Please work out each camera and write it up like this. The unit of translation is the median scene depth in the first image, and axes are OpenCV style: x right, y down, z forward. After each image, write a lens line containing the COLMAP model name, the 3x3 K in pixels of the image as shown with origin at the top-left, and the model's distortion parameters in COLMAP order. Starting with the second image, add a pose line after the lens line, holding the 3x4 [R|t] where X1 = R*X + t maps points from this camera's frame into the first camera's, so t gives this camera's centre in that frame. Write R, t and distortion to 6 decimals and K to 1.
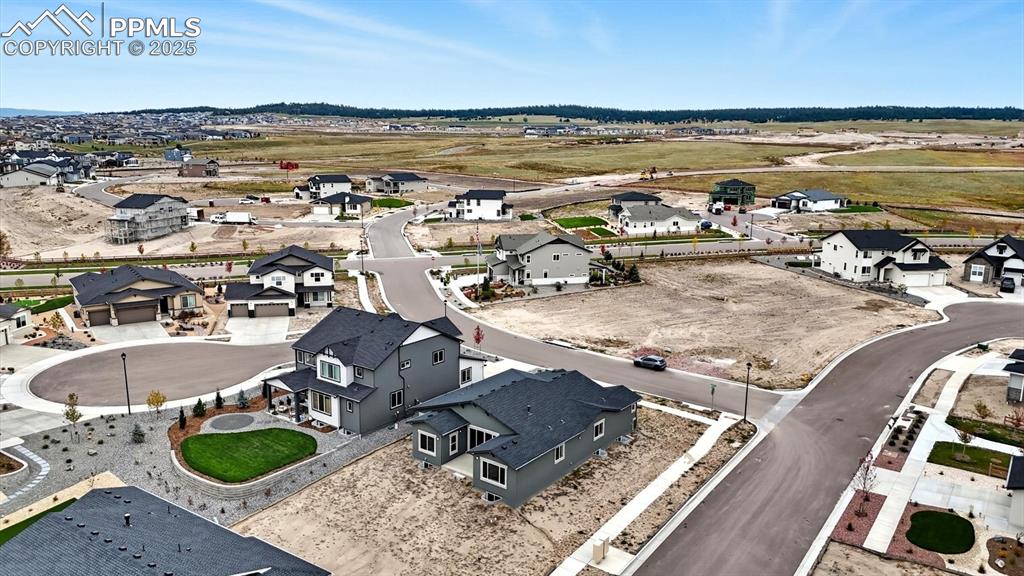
lens RADIAL K [[742.7, 0, 512.8], [0, 742.7, 287.0], [0, 0, 1]] dist [0.056276, -0.033556]
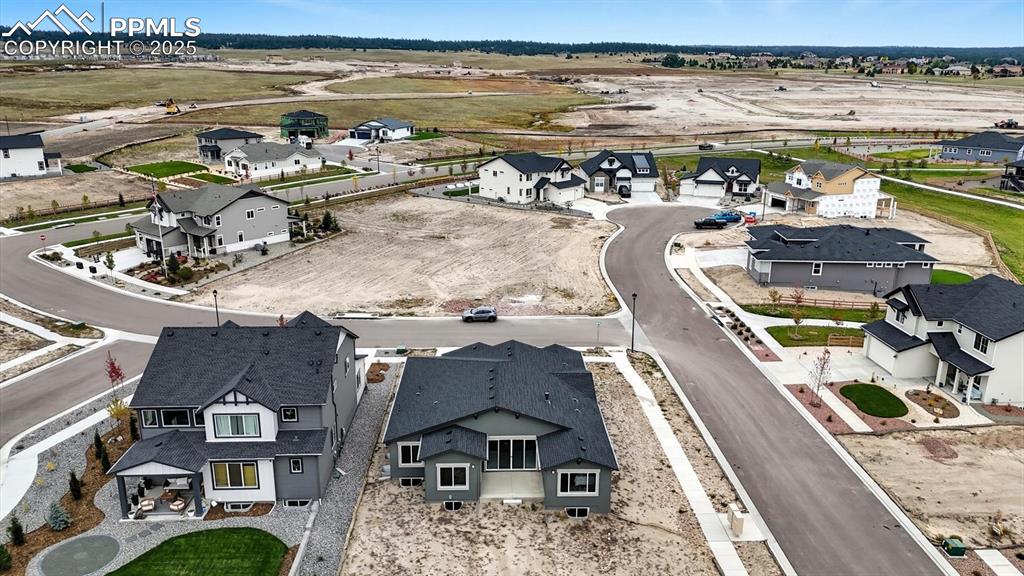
lens RADIAL K [[742.7, 0, 516.7], [0, 742.7, 291.6], [0, 0, 1]] dist [0.056276, -0.033556]
pose [[0.772587, -0.186923, 0.606769, -0.225635], [0.127888, 0.981907, 0.139652, -0.033644], [-0.621896, -0.030295, 0.782514, 0.171306]]
